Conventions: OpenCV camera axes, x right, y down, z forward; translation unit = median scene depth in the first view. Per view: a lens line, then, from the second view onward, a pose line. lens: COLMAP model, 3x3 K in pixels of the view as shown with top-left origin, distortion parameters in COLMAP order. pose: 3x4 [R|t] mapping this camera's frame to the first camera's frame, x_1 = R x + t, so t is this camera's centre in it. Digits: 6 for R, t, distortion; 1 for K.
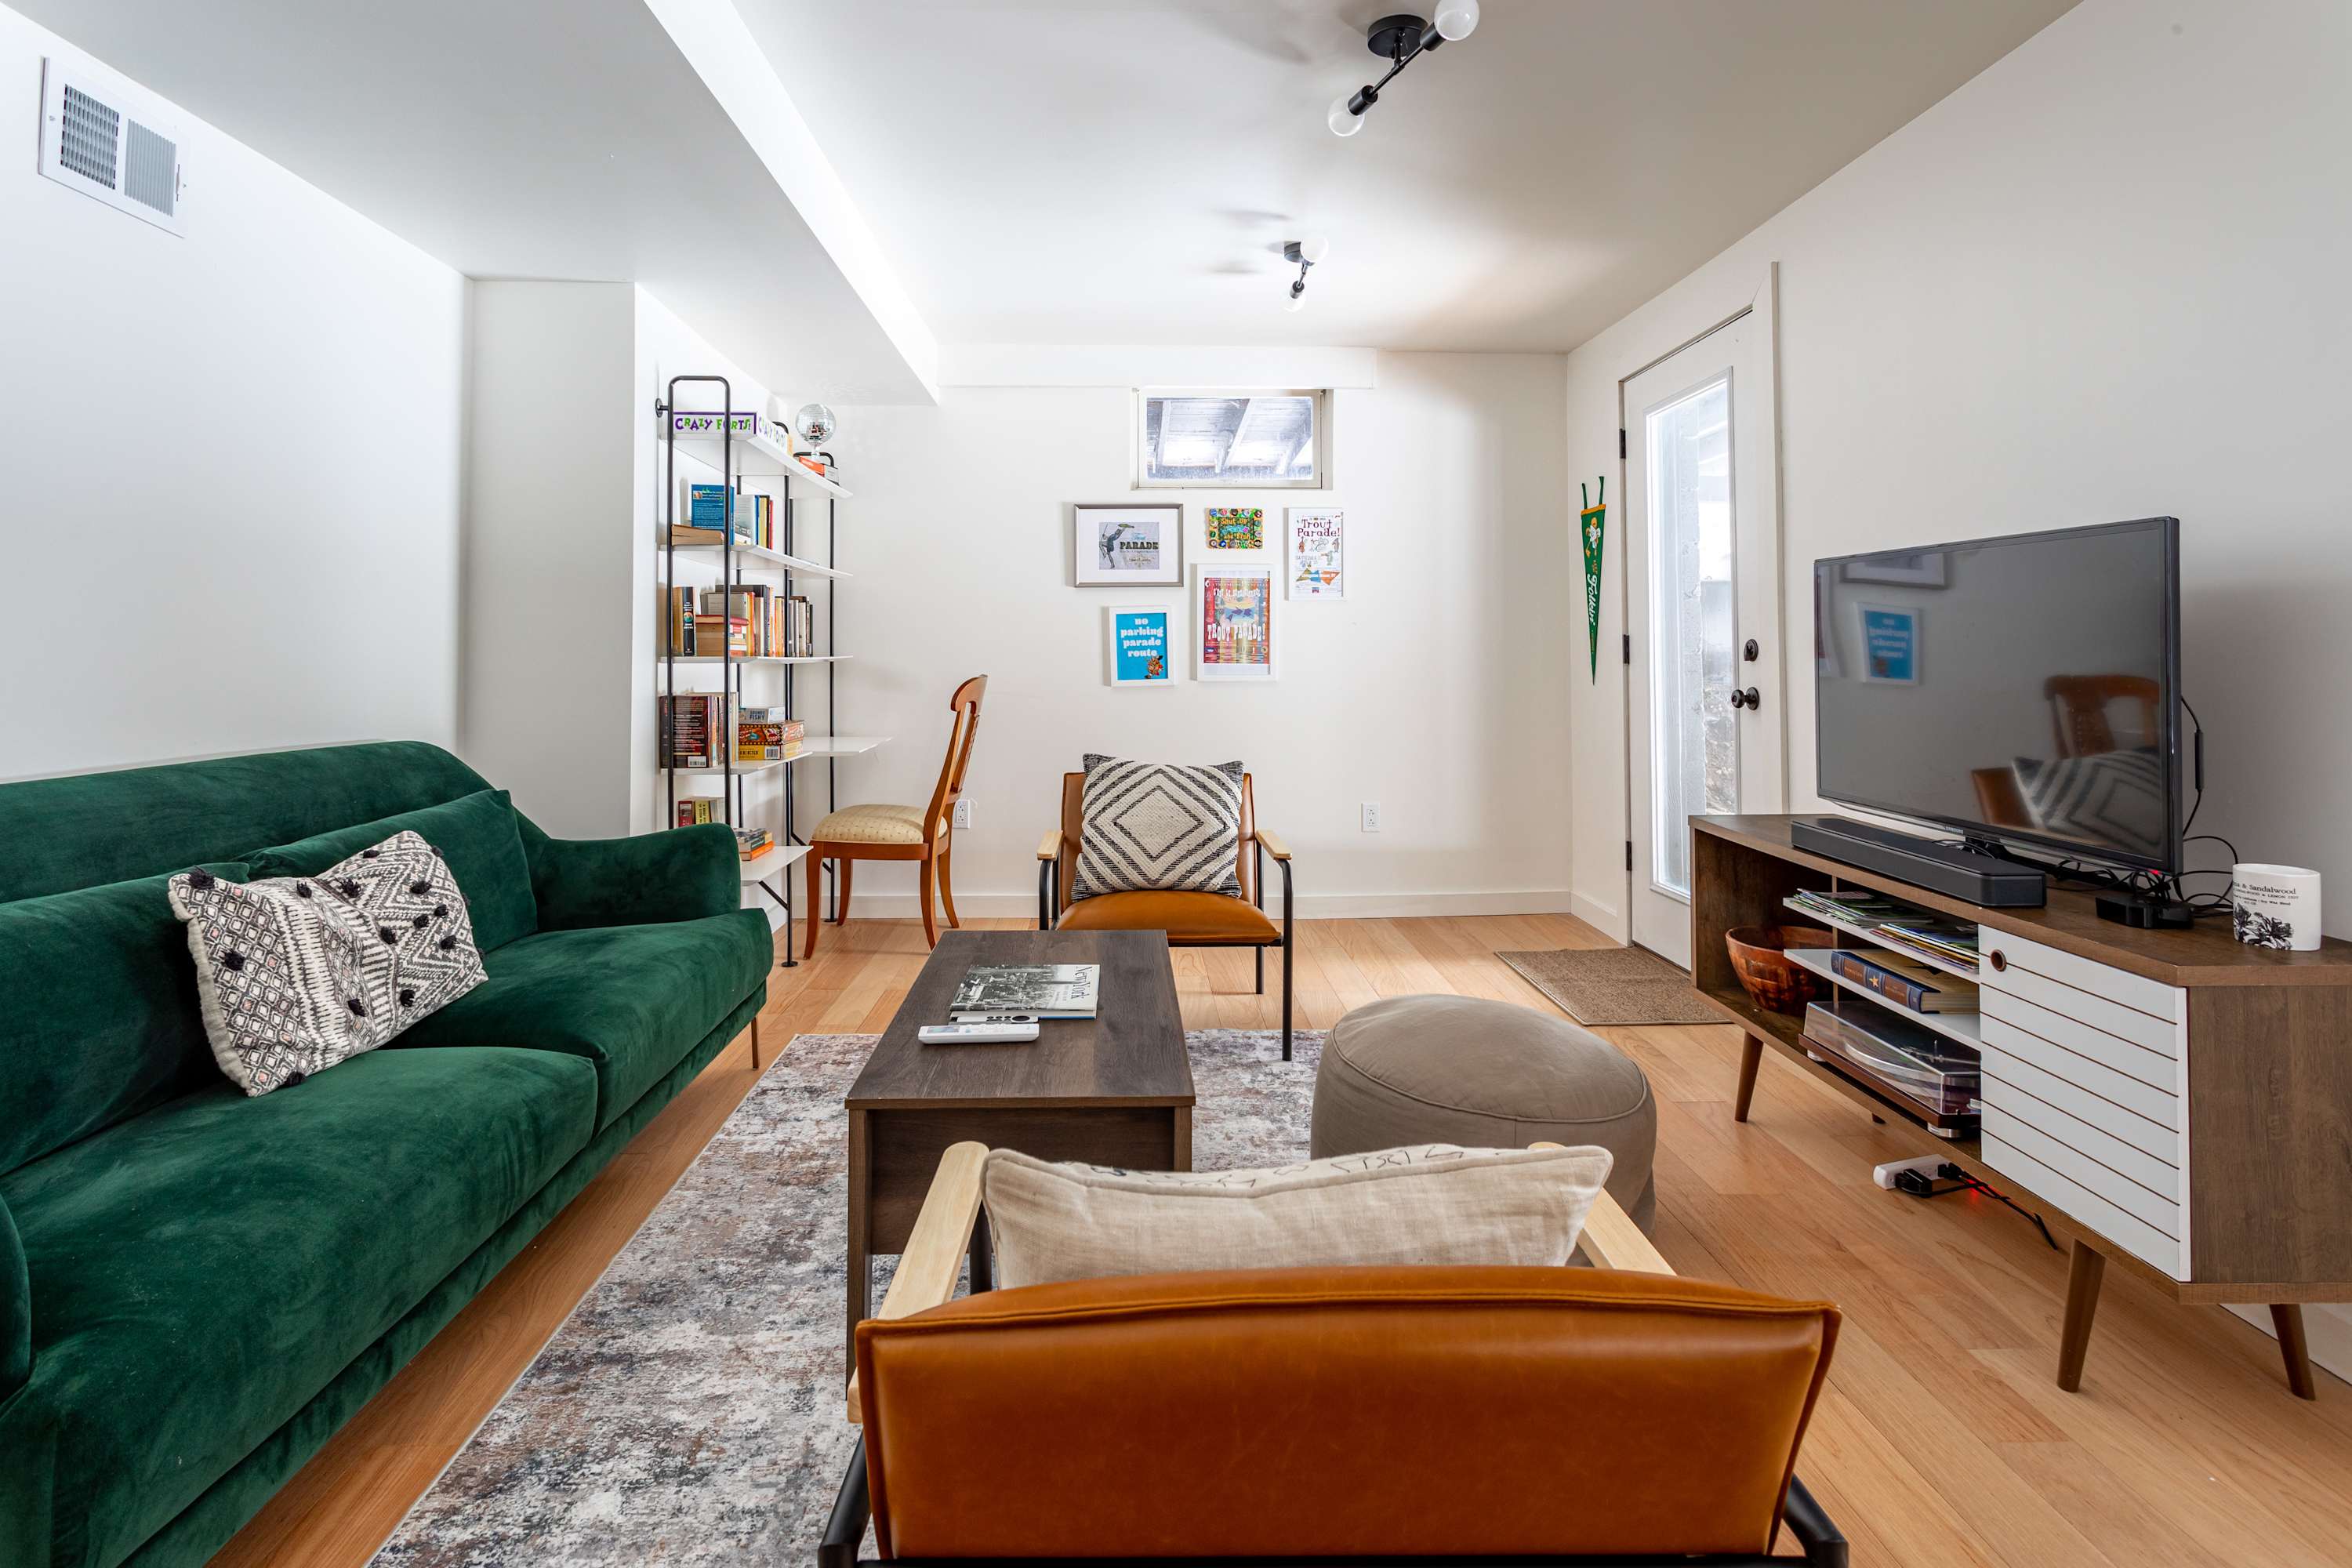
lens RADIAL K [[1153.5, 0, 1147.5], [0, 1153.5, 621.0], [0, 0, 1]] dist [-0.001903, 0.000899]
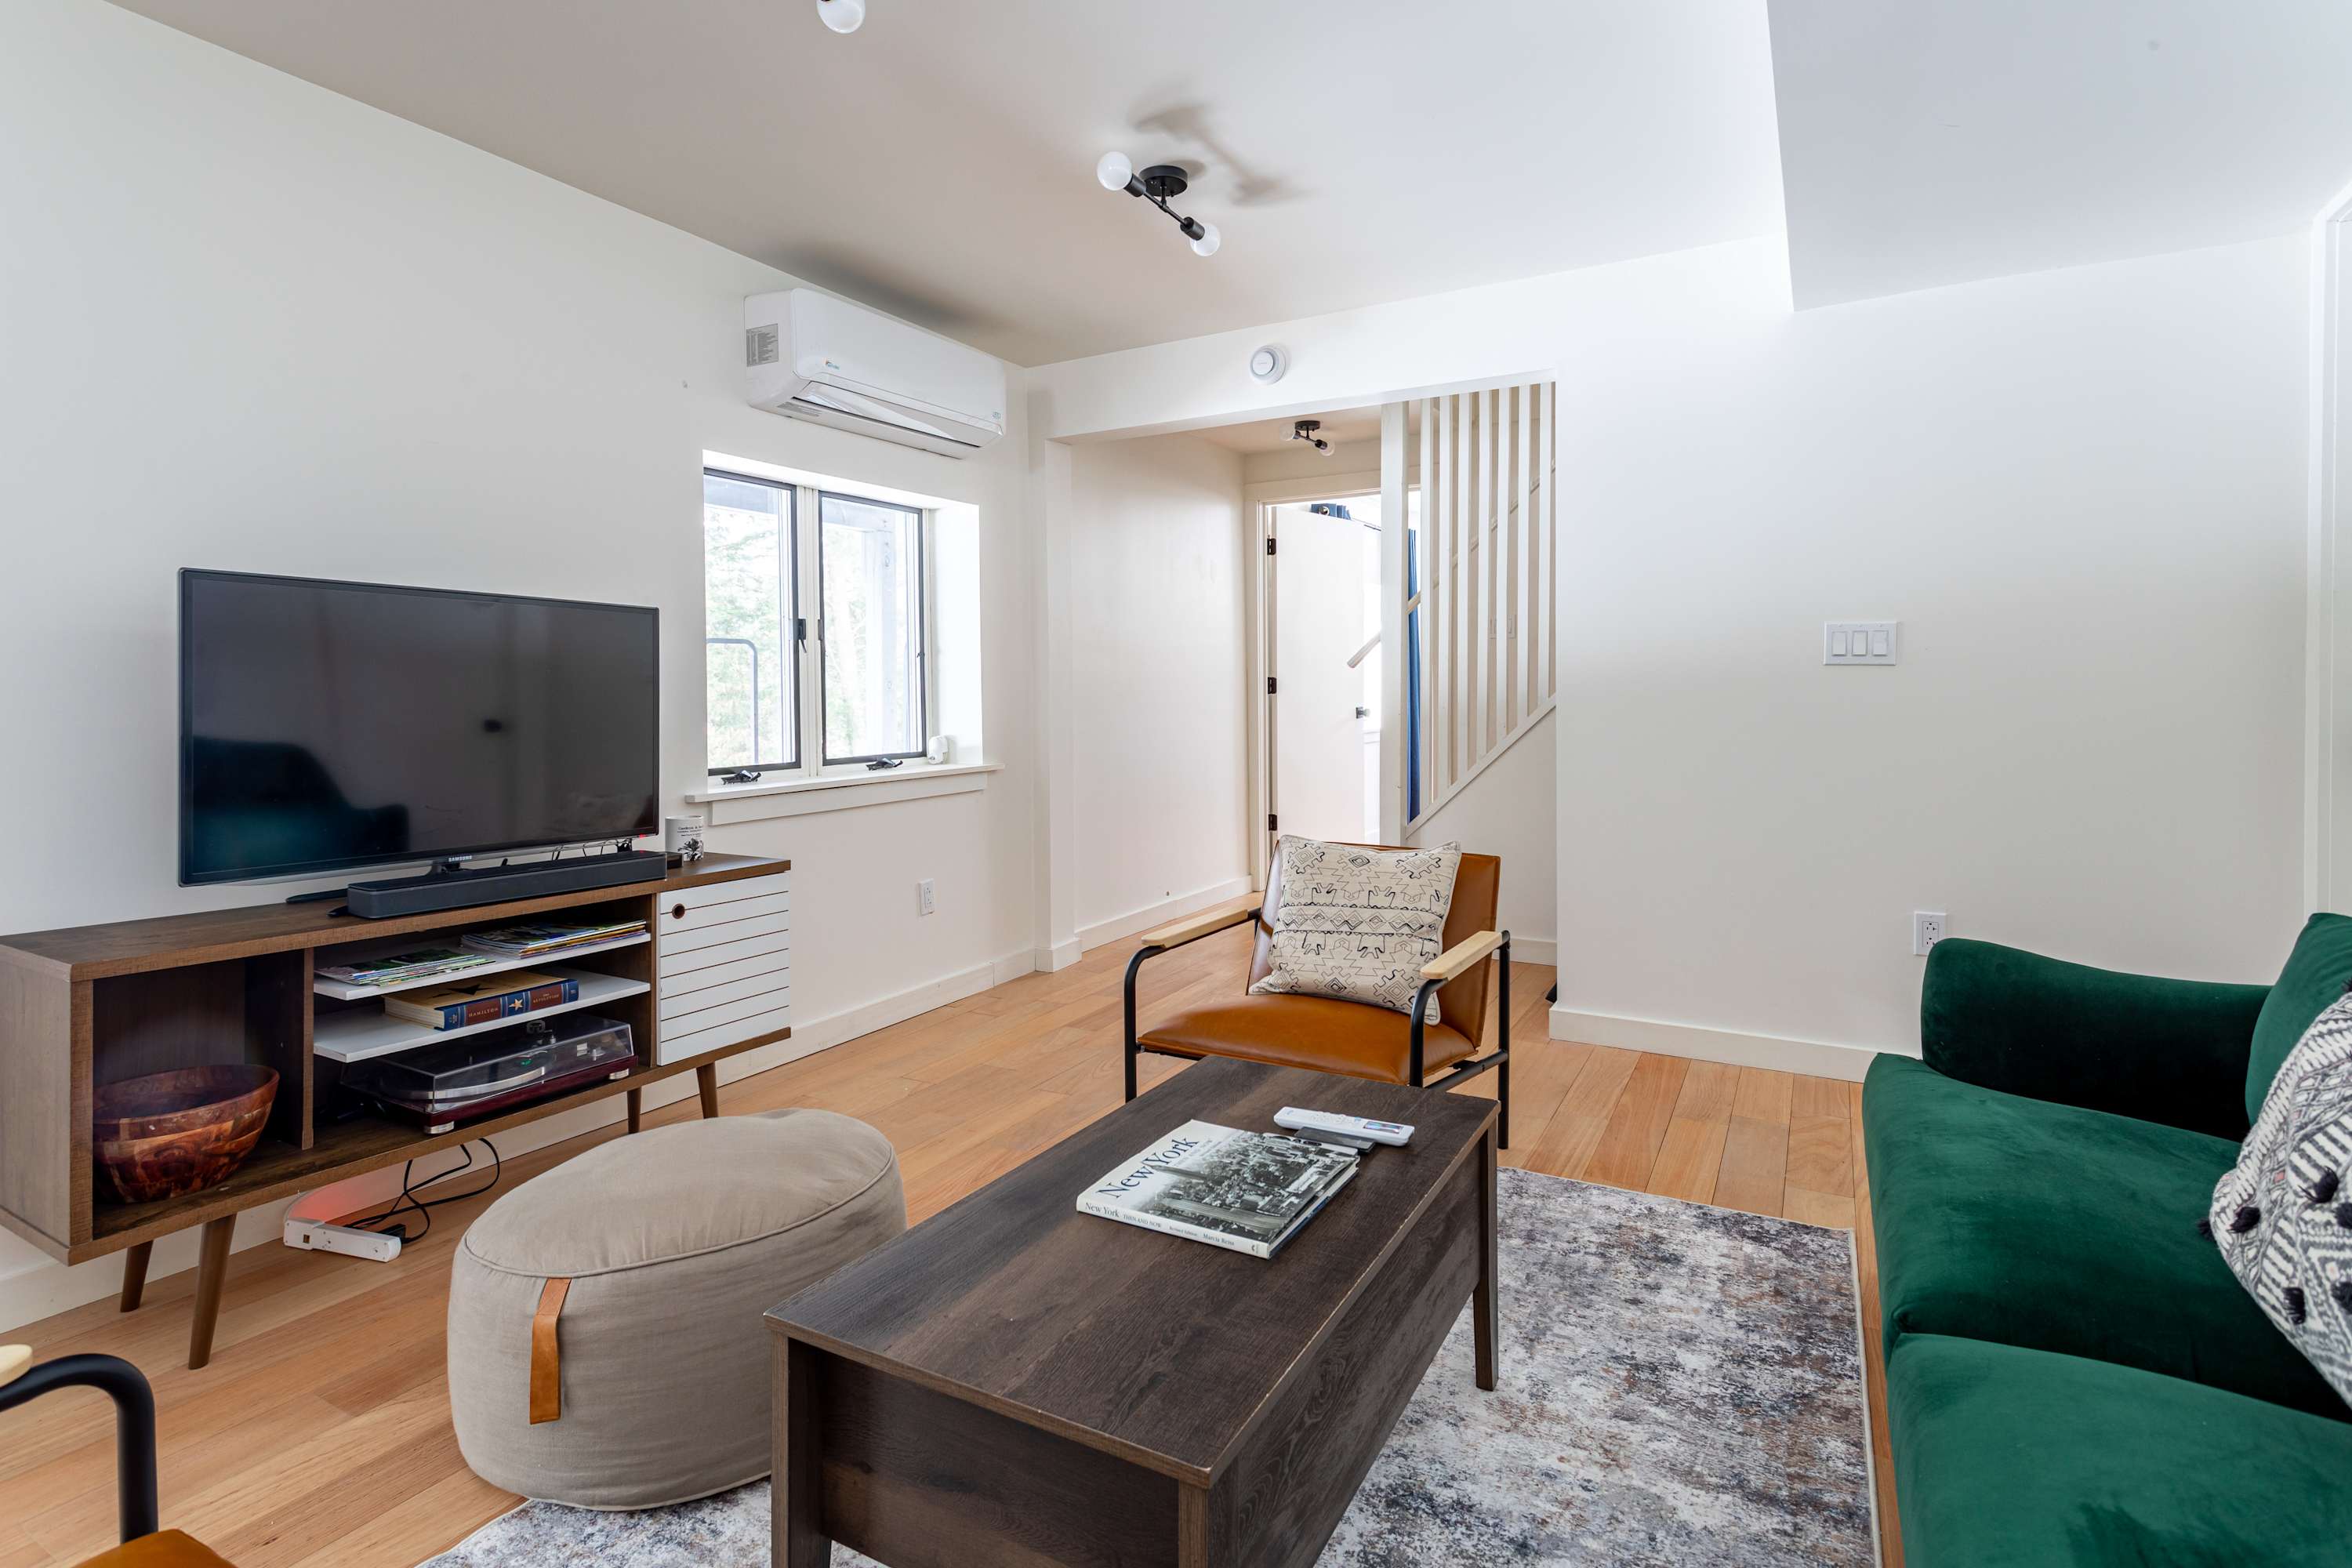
lens RADIAL K [[1153.5, 0, 1157.3], [0, 1153.5, 710.8], [0, 0, 1]] dist [-0.001903, 0.000899]
pose [[-0.852527, -0.002299, 0.522678, -0.276009], [-0.011574, 0.999828, -0.014479, 0.034236], [-0.522555, -0.018393, -0.852407, 1.049291]]
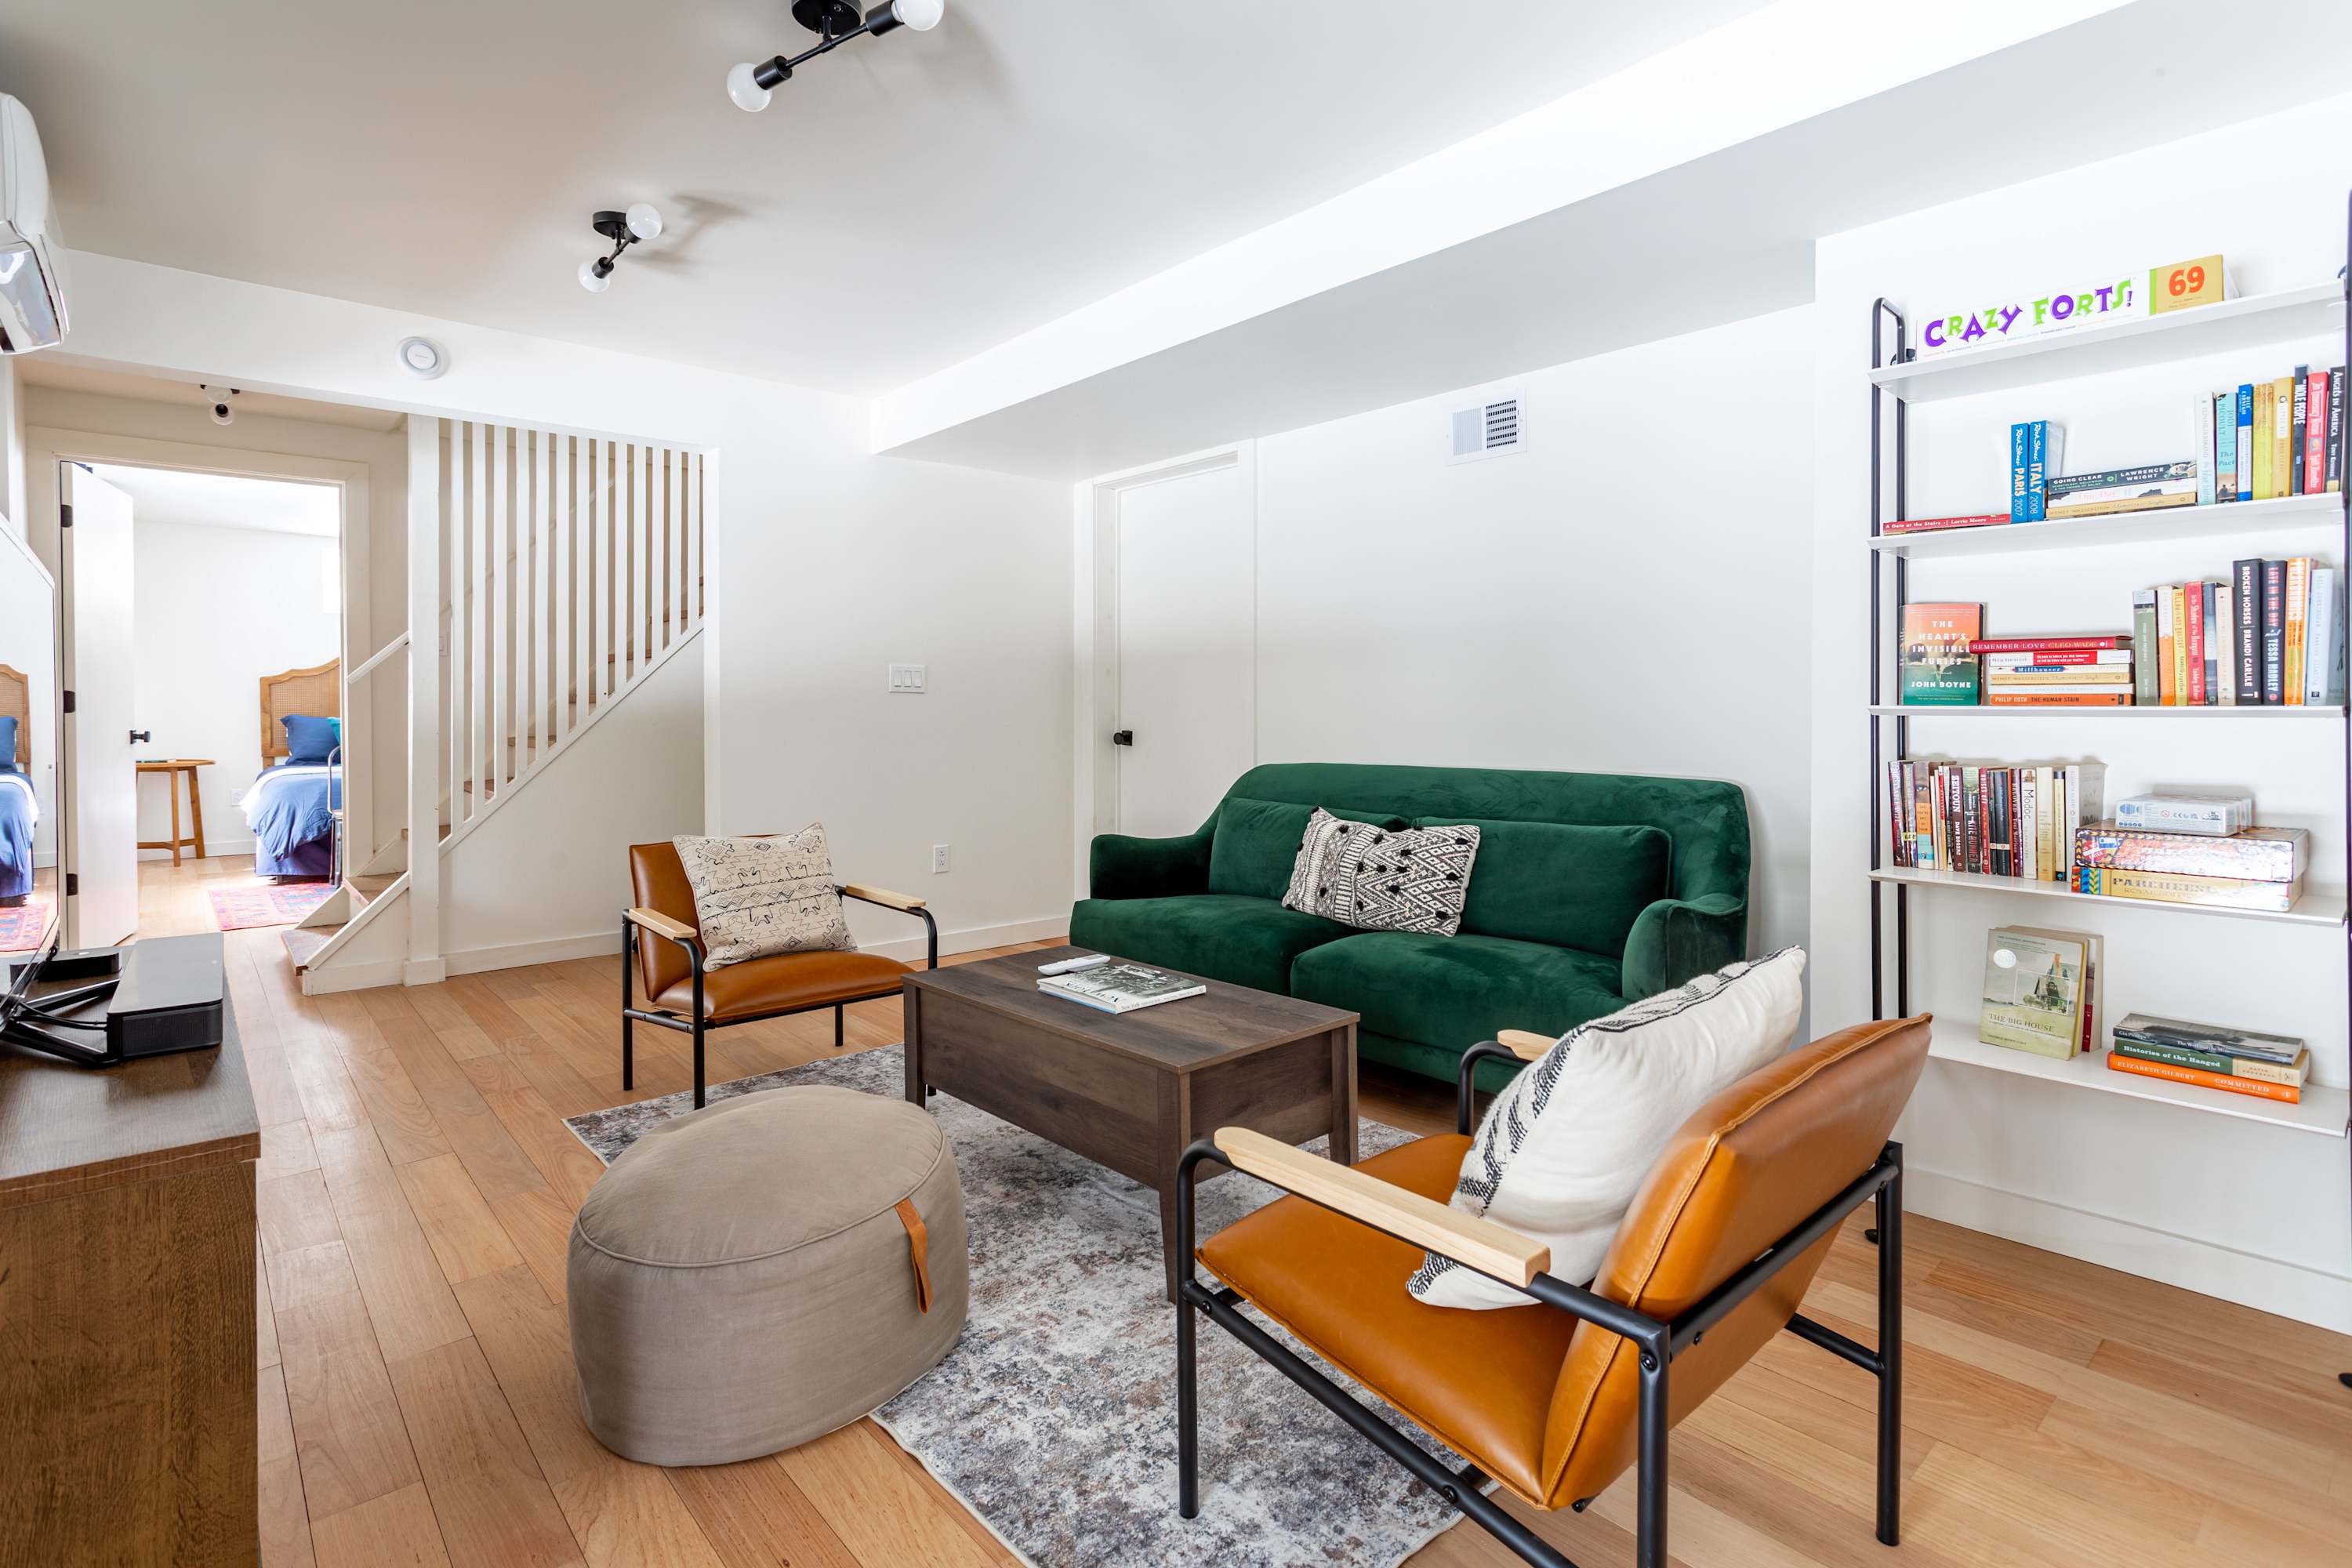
lens RADIAL K [[1153.5, 0, 1148.4], [0, 1153.5, 708.1], [0, 0, 1]] dist [-0.001903, 0.000899]
pose [[-0.773903, 0.005419, -0.633281, 0.416811], [0.024995, 0.999446, -0.021993, 0.036024], [0.632811, -0.032849, -0.773609, 1.282705]]
